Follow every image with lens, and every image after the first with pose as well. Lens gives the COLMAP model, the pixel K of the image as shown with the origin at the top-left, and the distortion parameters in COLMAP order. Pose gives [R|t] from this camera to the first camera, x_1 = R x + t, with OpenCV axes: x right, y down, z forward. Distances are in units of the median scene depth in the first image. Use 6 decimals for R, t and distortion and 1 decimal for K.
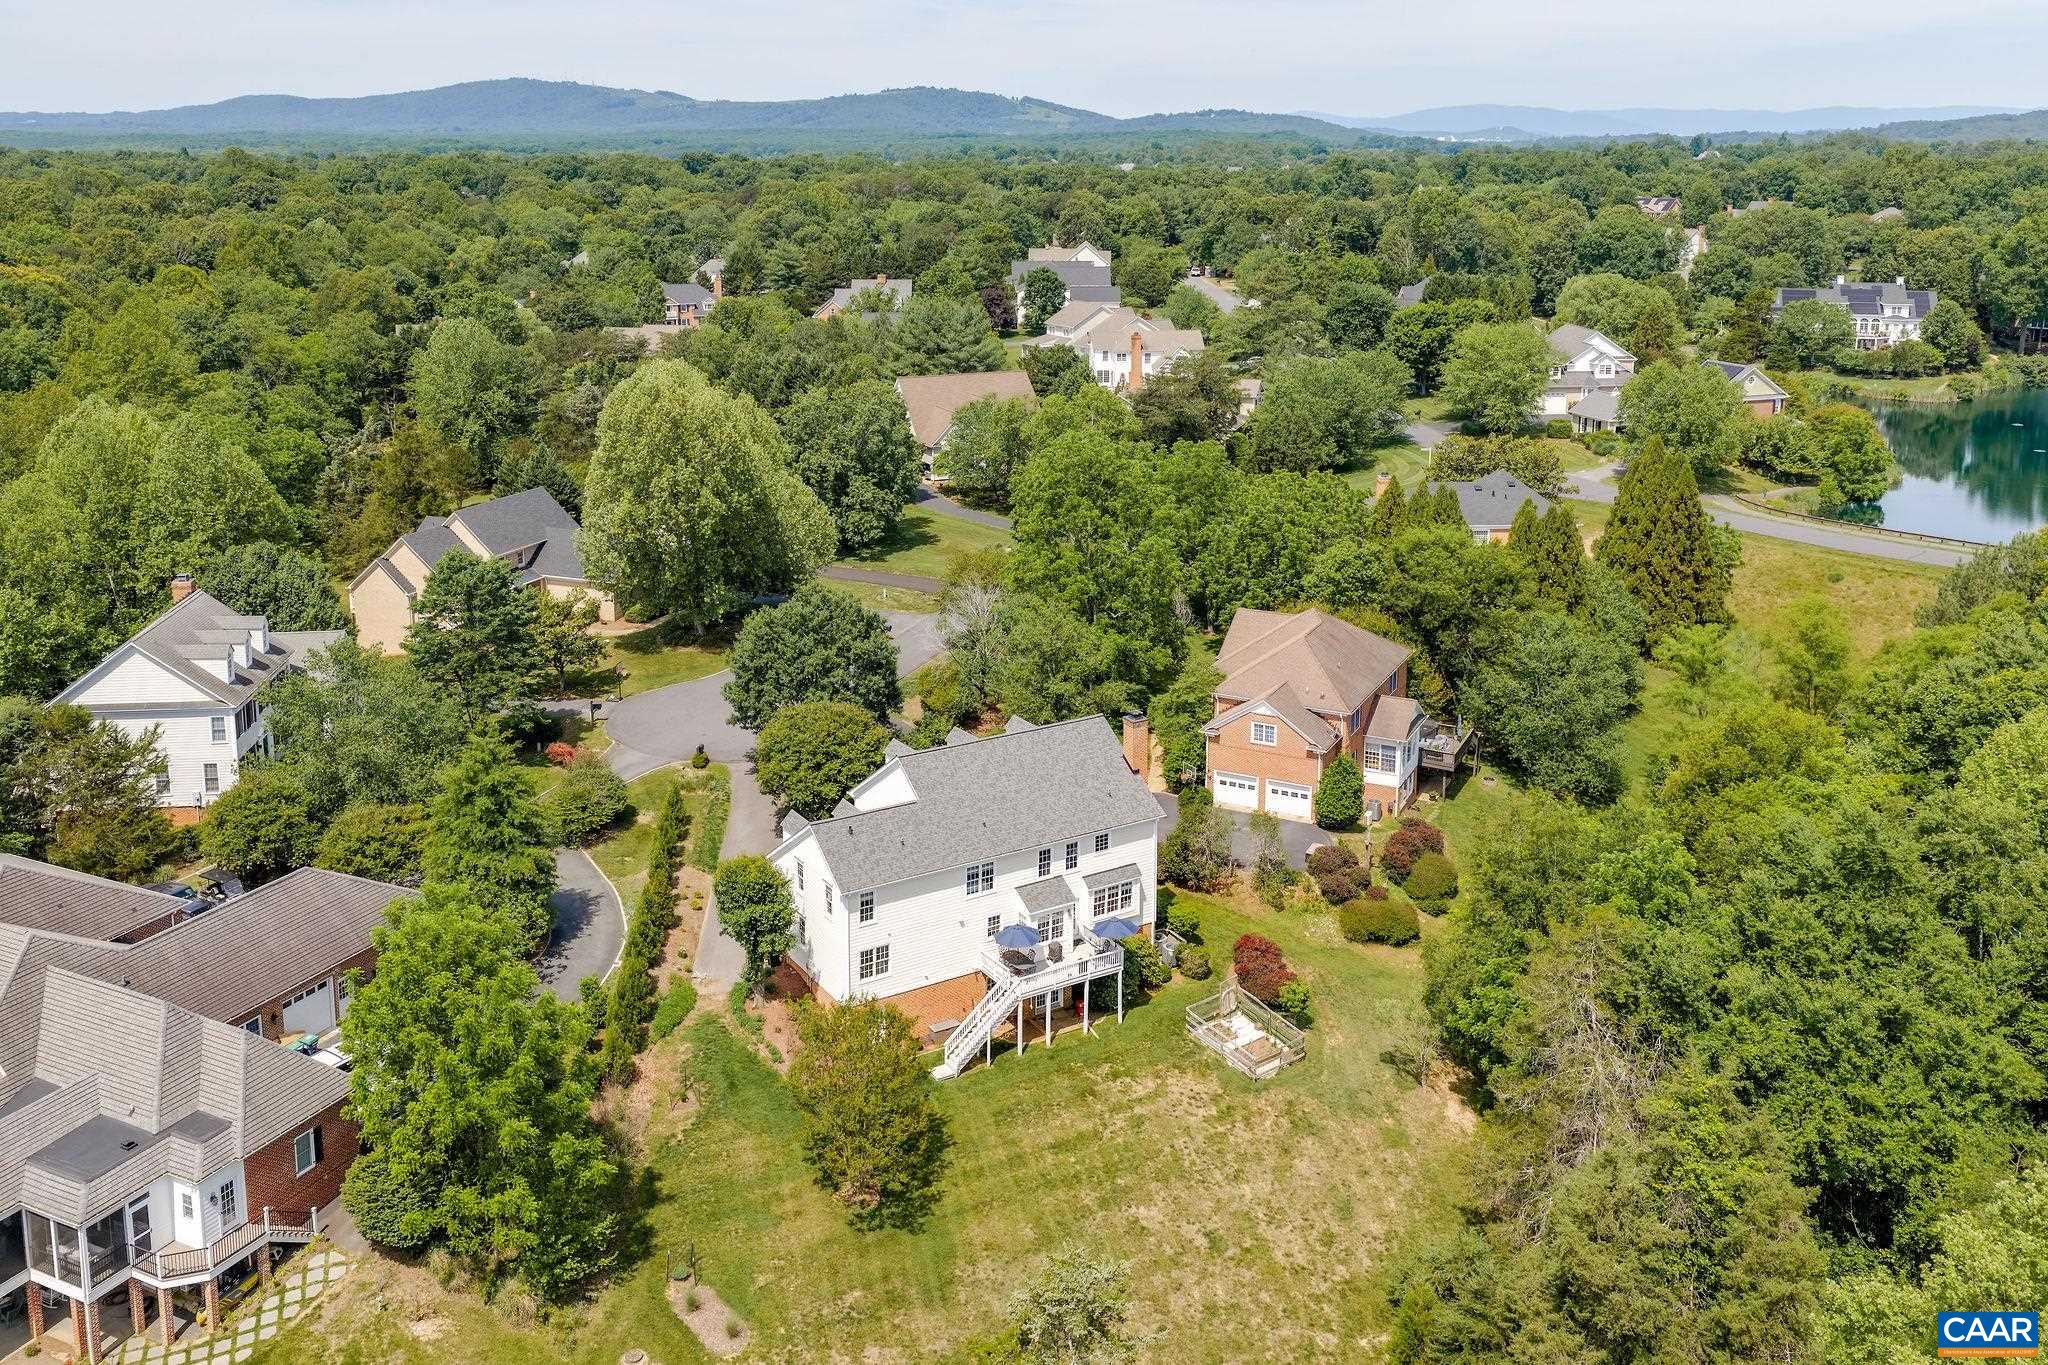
lens RADIAL K [[1694.1, 0, 1028.4], [0, 1694.1, 599.8], [0, 0, 1]] dist [0.024954, -0.007230]
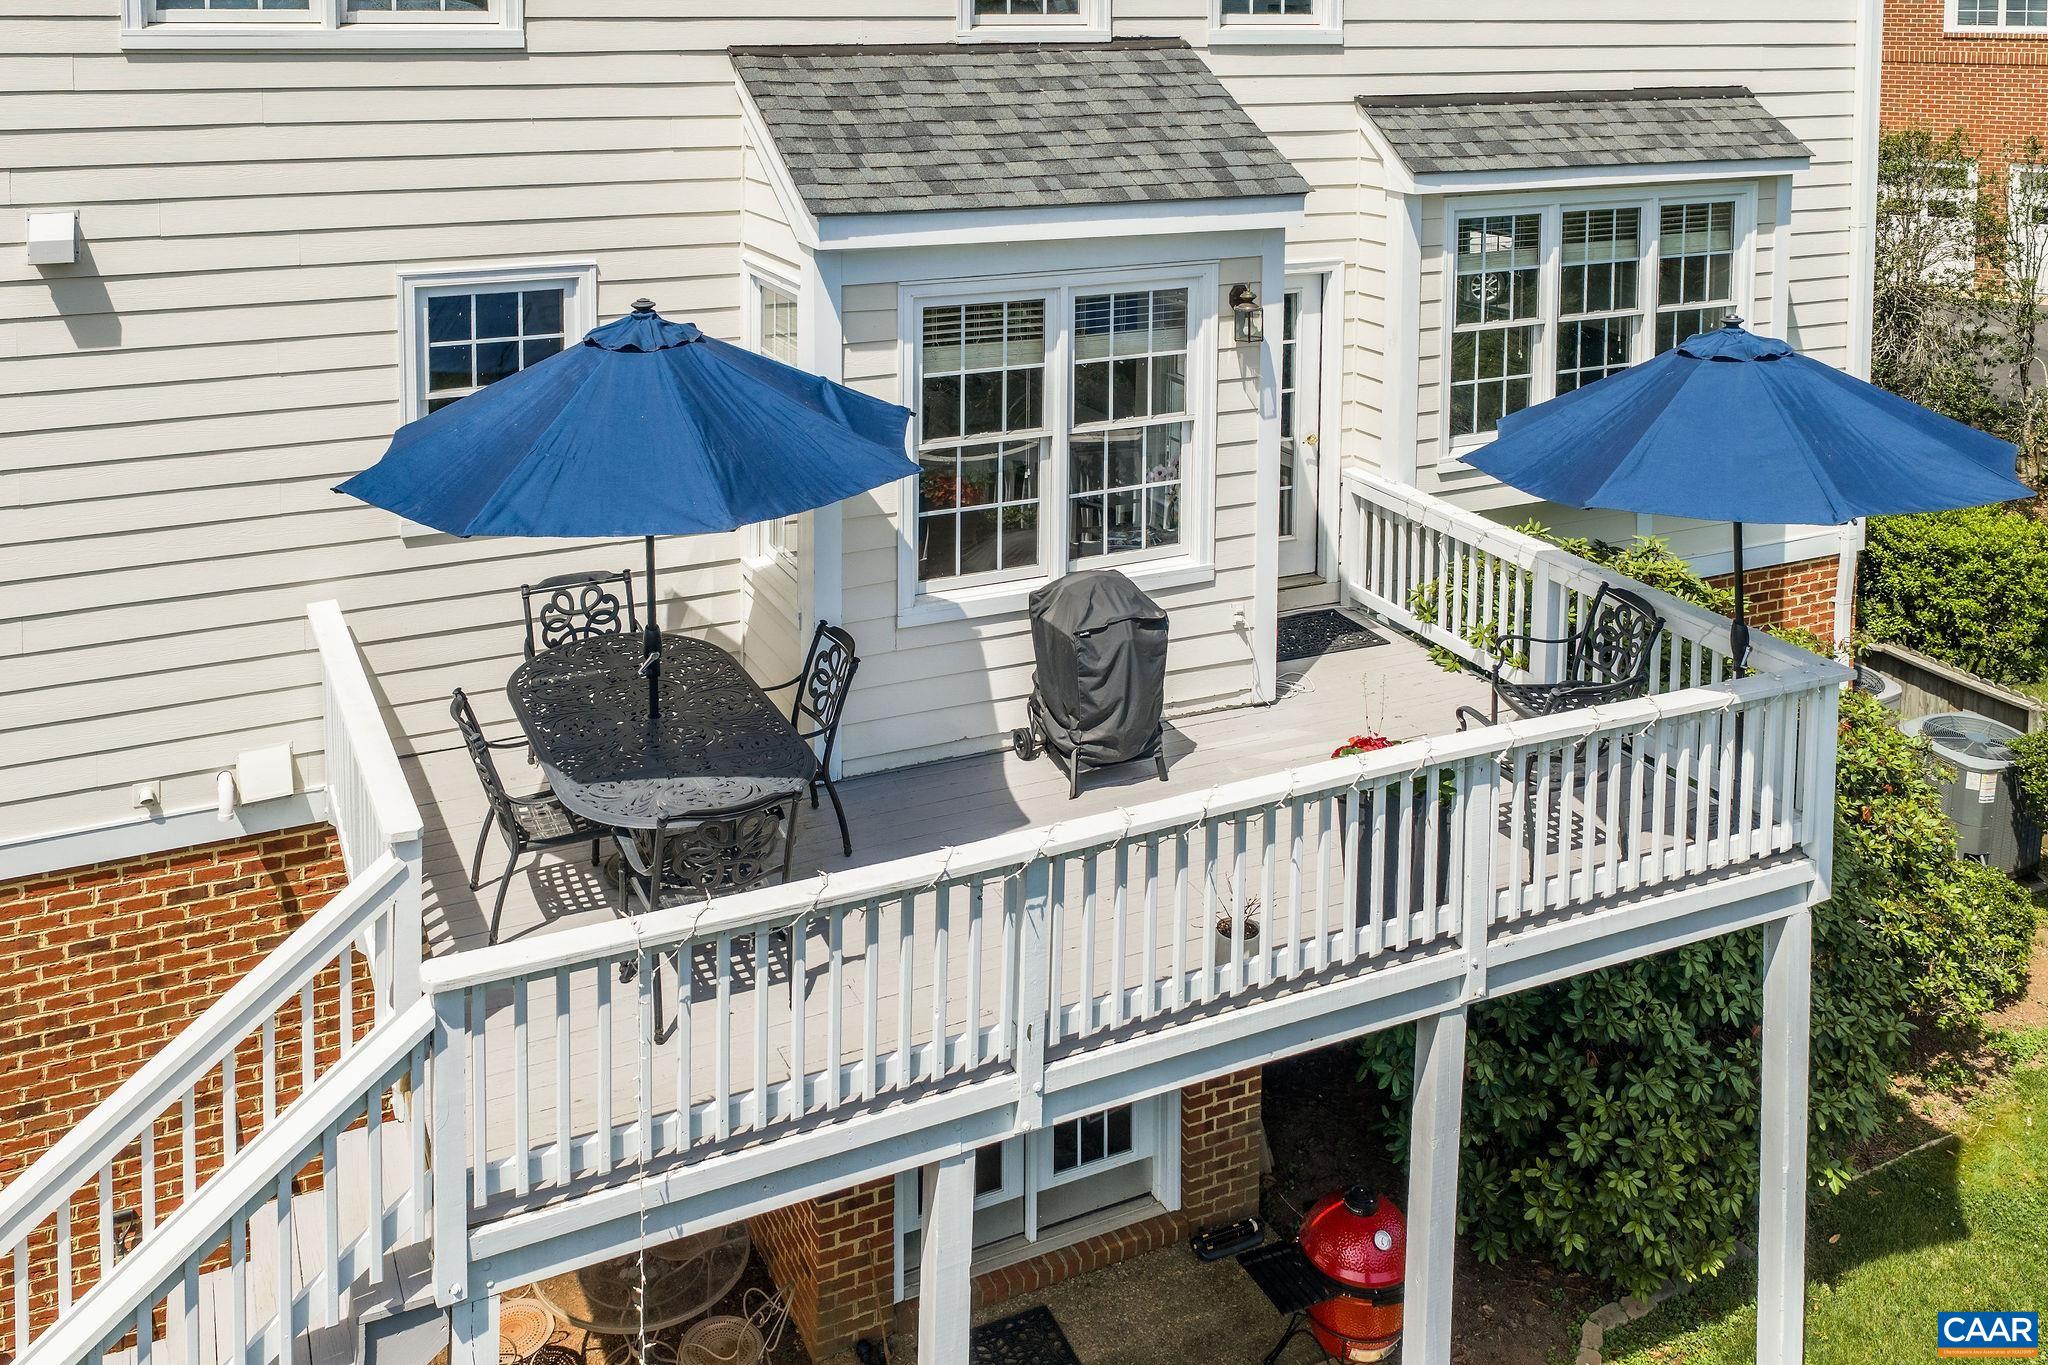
lens RADIAL K [[1729.8, 0, 1066.7], [0, 1729.8, 132.7], [0, 0, 1]] dist [0.023713, -0.006635]
pose [[0.995196, -0.013499, -0.096968, 0.020934], [-0.005862, 0.980455, -0.196657, 0.170277], [0.097728, 0.196280, 0.975666, 0.775696]]
